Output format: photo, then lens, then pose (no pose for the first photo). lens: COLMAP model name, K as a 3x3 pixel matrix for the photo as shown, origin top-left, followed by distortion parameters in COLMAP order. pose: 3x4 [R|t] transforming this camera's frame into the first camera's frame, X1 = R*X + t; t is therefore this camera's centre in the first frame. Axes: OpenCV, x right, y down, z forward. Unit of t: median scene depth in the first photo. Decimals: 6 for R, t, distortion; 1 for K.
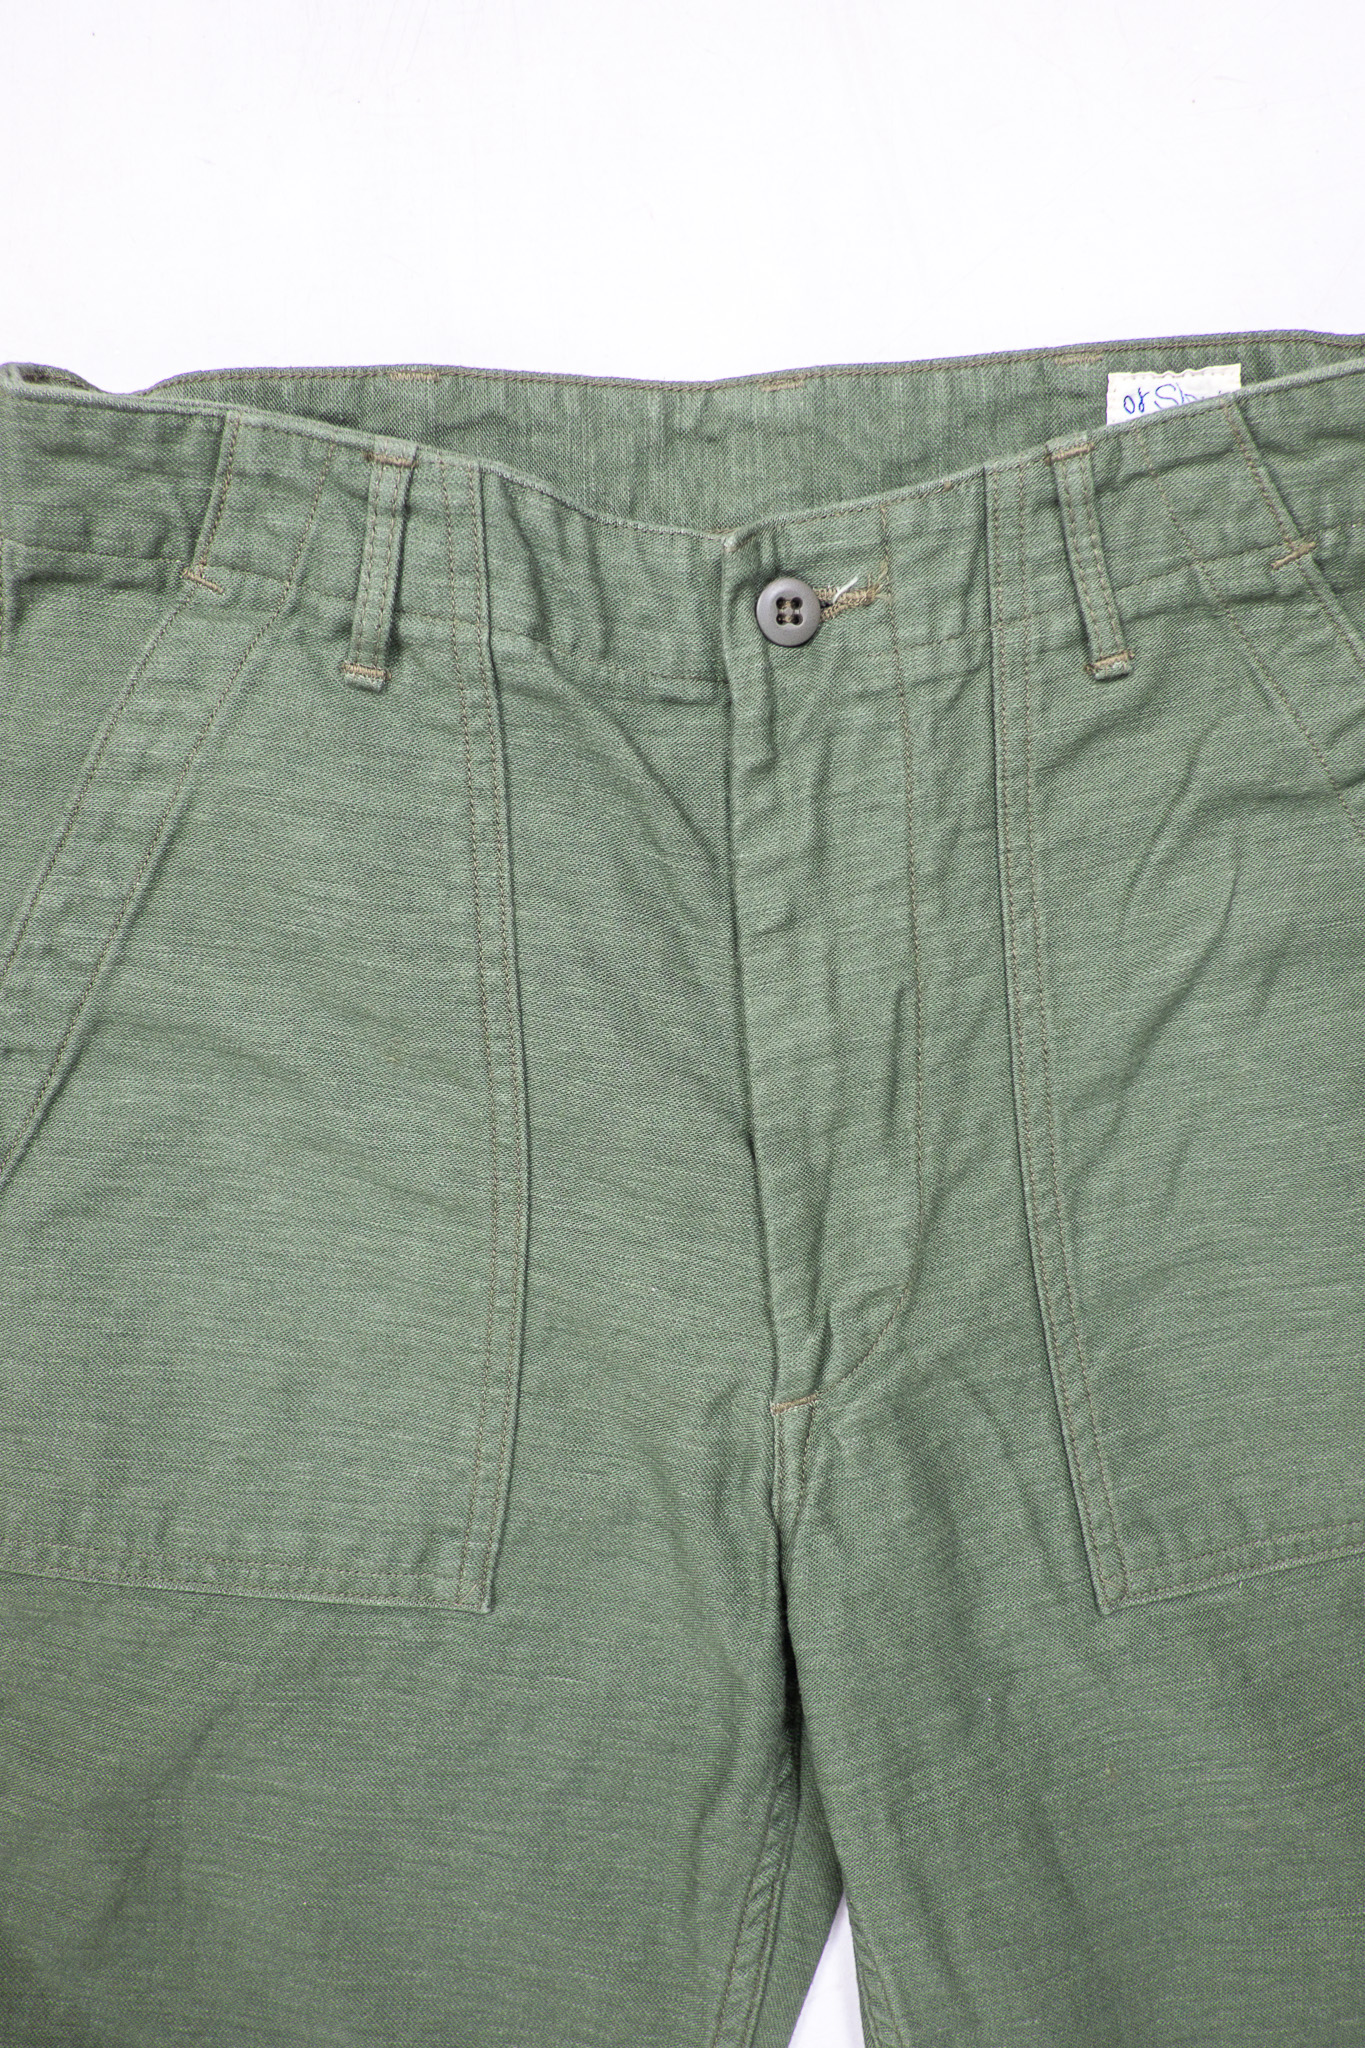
lens RADIAL K [[1477.1, 0, 682.5], [0, 1477.1, 1024.0], [0, 0, 1]] dist [-0.002134, -0.010019]
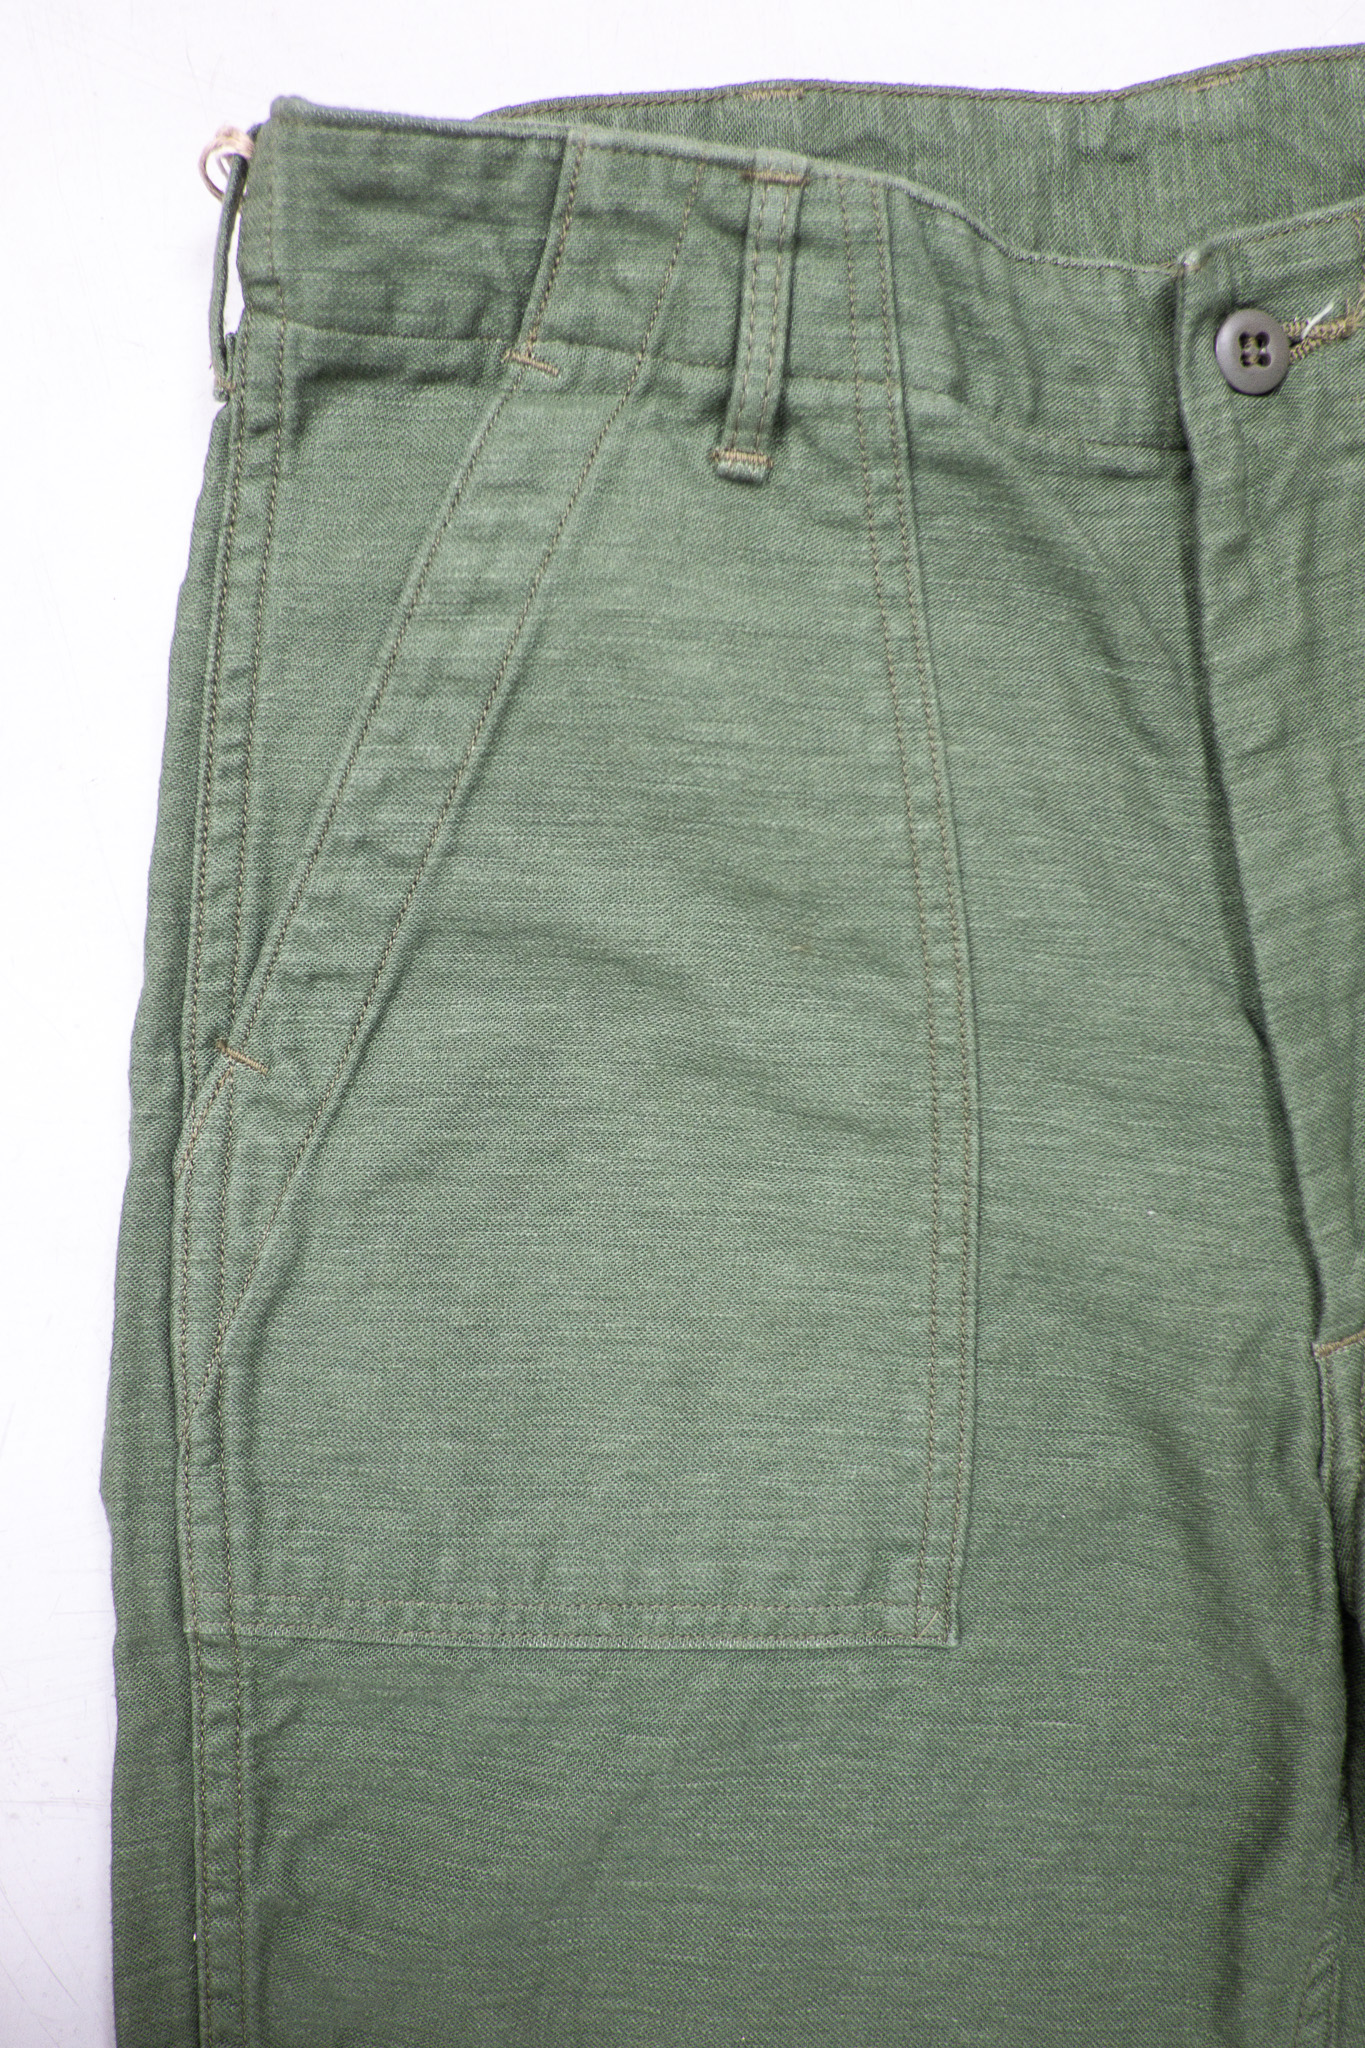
lens RADIAL K [[1477.1, 0, 682.5], [0, 1477.1, 1024.0], [0, 0, 1]] dist [-0.002134, -0.010019]
pose [[0.996827, -0.079596, -0.000440, -0.261627], [0.079529, 0.996186, -0.035885, 0.087950], [0.003295, 0.035736, 0.999356, 0.207317]]
